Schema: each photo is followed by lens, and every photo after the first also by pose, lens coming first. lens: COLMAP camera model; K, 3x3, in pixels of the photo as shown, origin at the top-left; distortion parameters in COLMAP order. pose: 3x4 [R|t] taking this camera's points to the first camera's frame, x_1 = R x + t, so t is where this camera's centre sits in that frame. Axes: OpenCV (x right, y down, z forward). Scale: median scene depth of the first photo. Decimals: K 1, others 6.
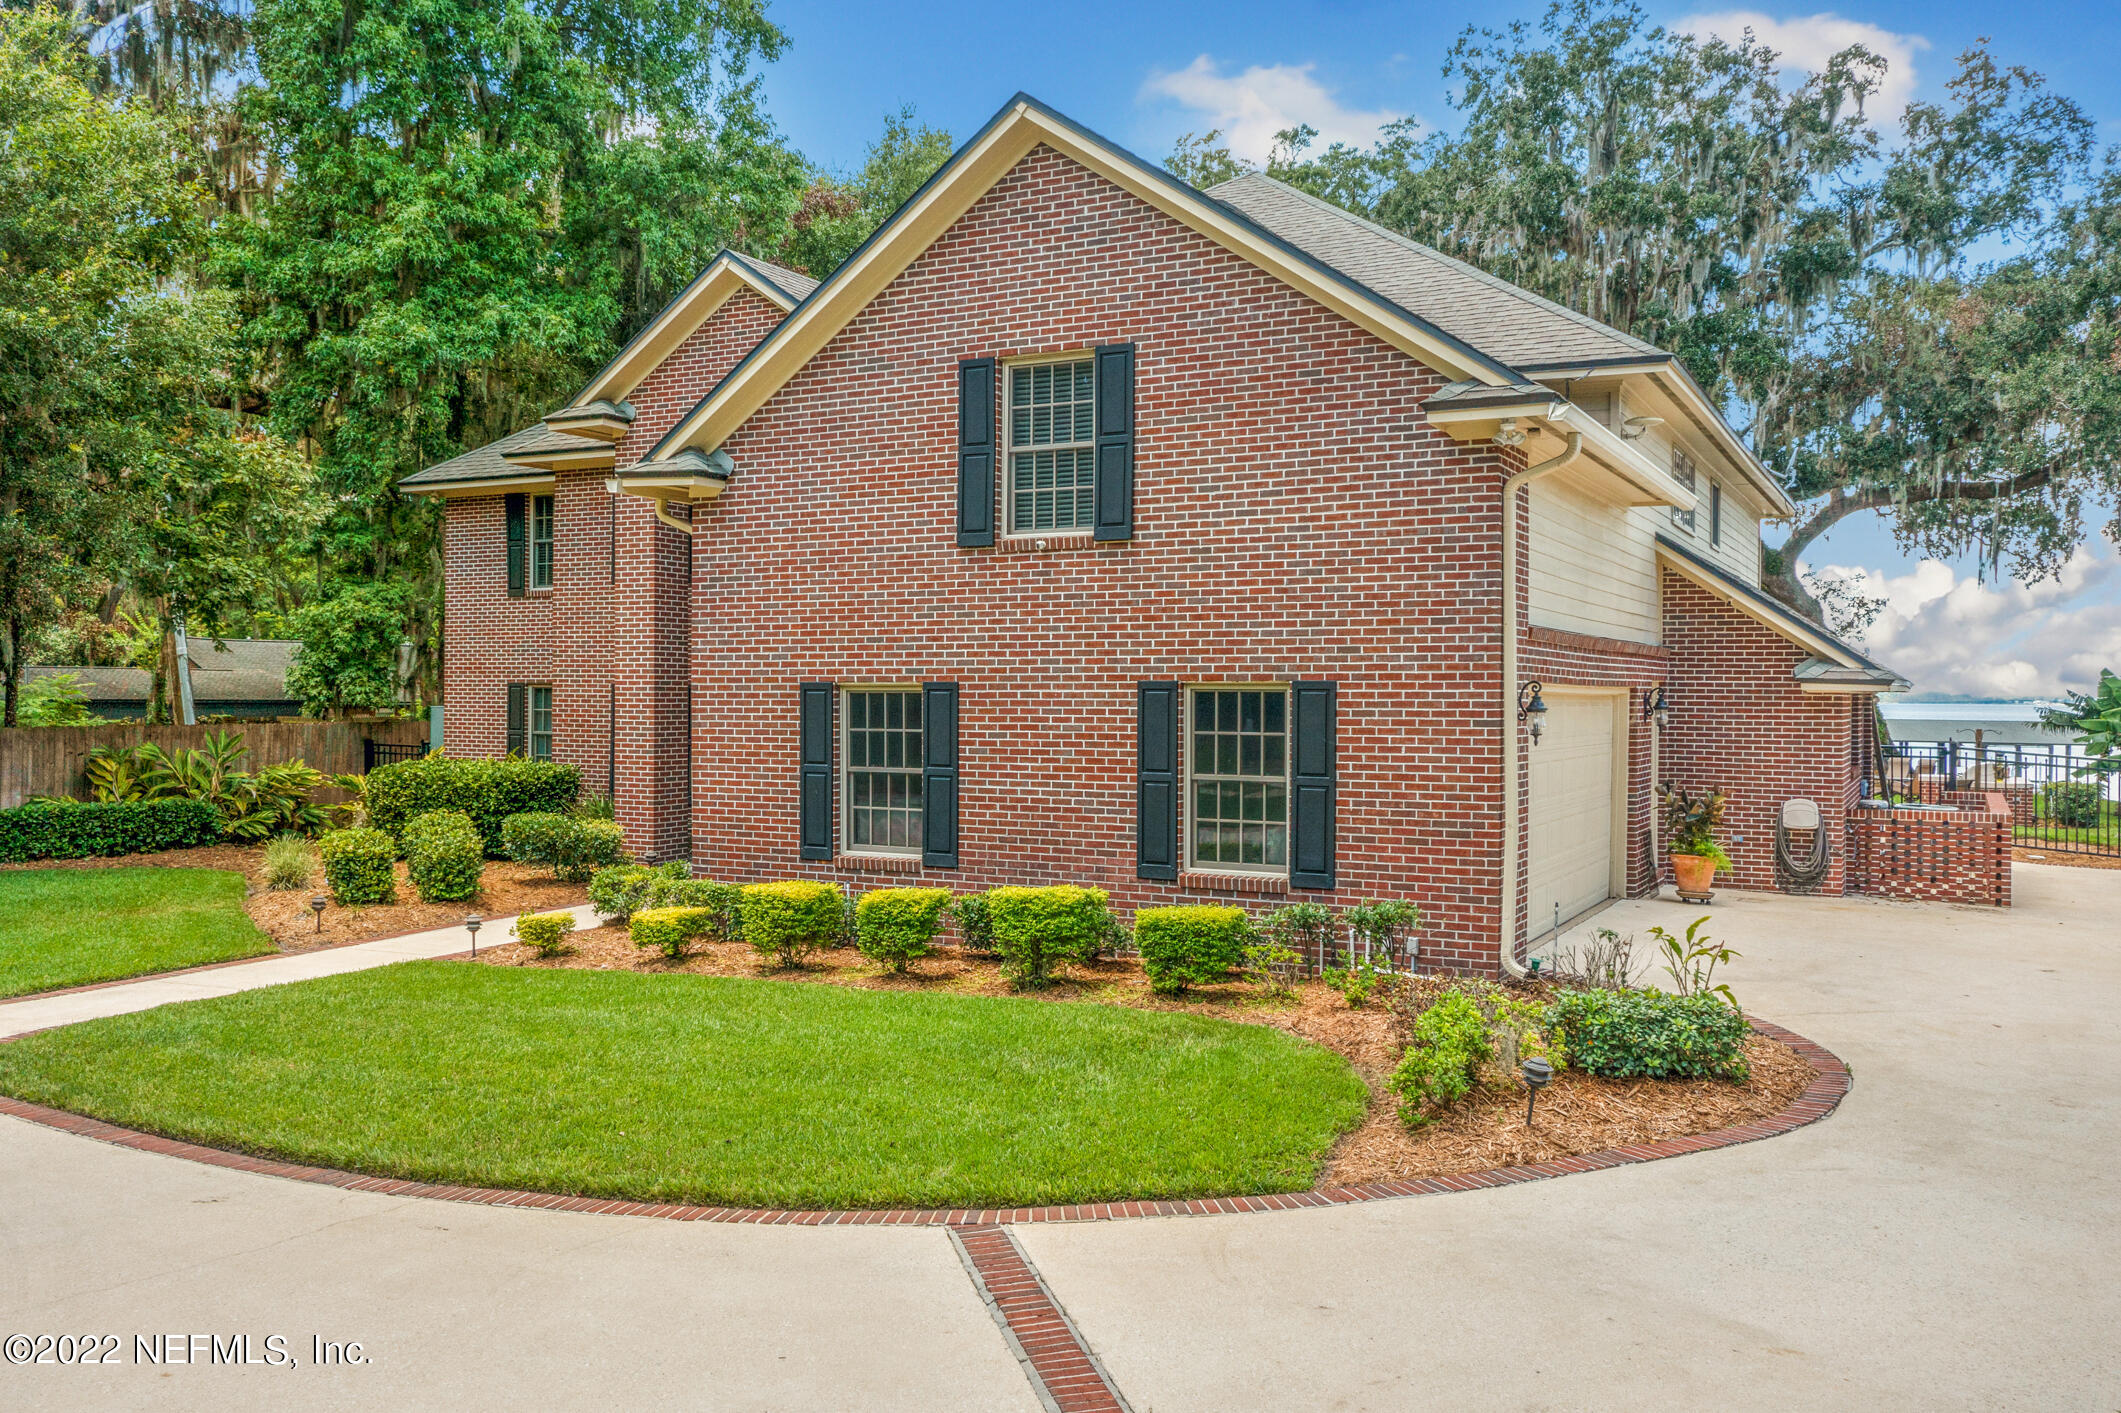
lens RADIAL K [[1755.1, 0, 1061.2], [0, 1755.1, 706.4], [0, 0, 1]] dist [0.006473, 0.001117]
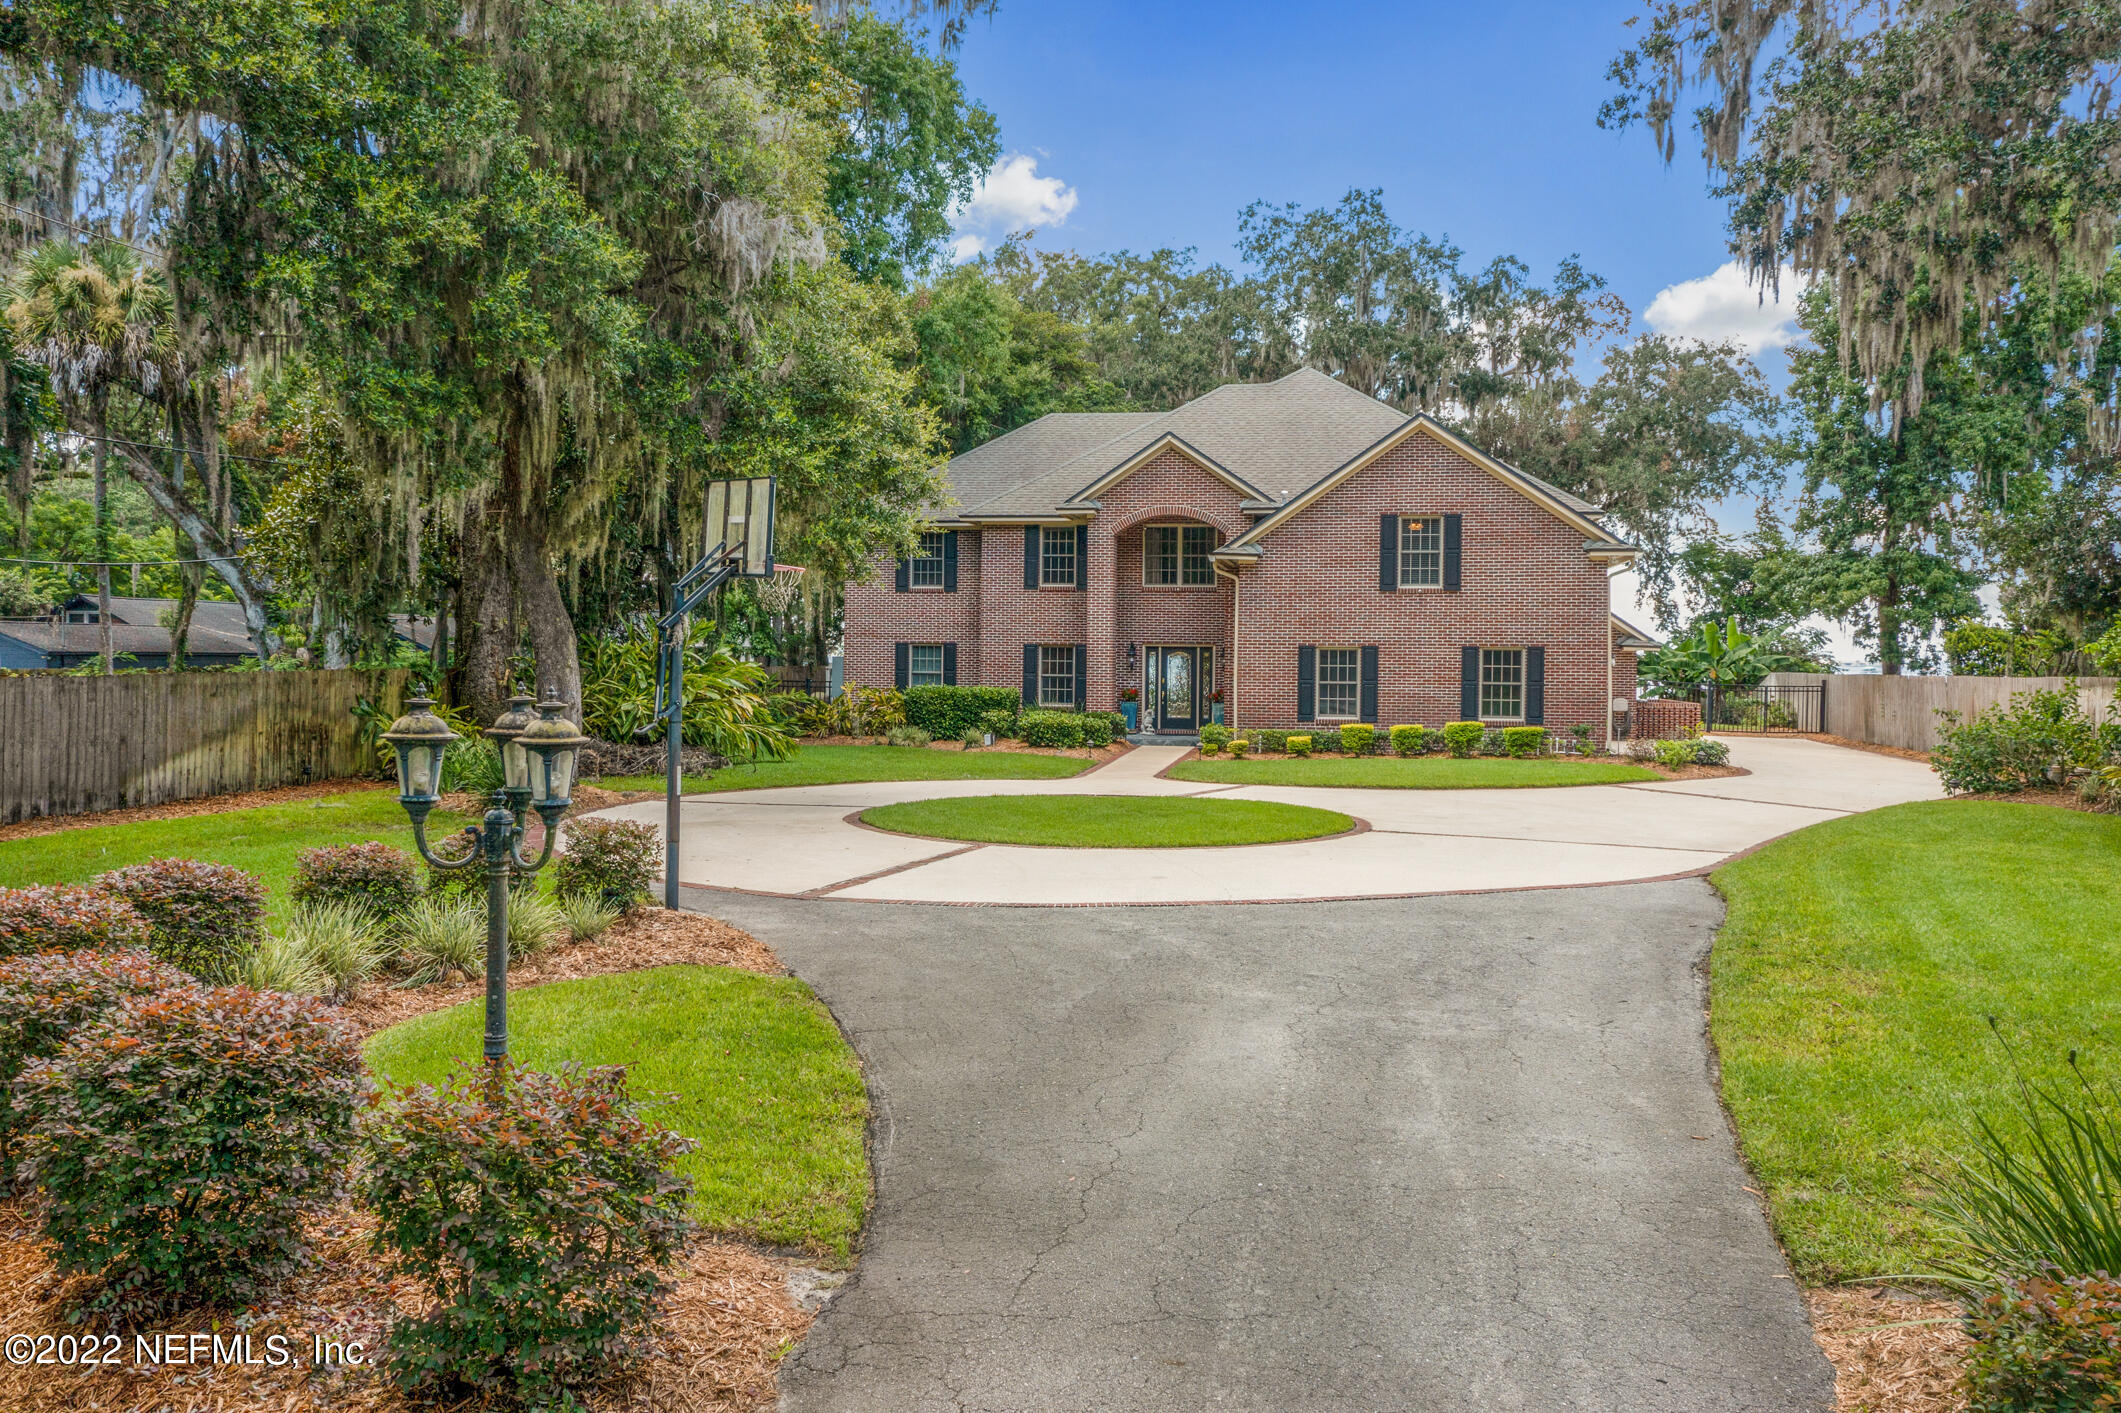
lens RADIAL K [[1755.1, 0, 1059.8], [0, 1755.1, 699.3], [0, 0, 1]] dist [0.006473, 0.001117]
pose [[0.952427, -0.004341, 0.304736, -1.232677], [-0.001869, 0.999797, 0.020082, 0.012336], [-0.304761, -0.019696, 0.952225, -1.199702]]
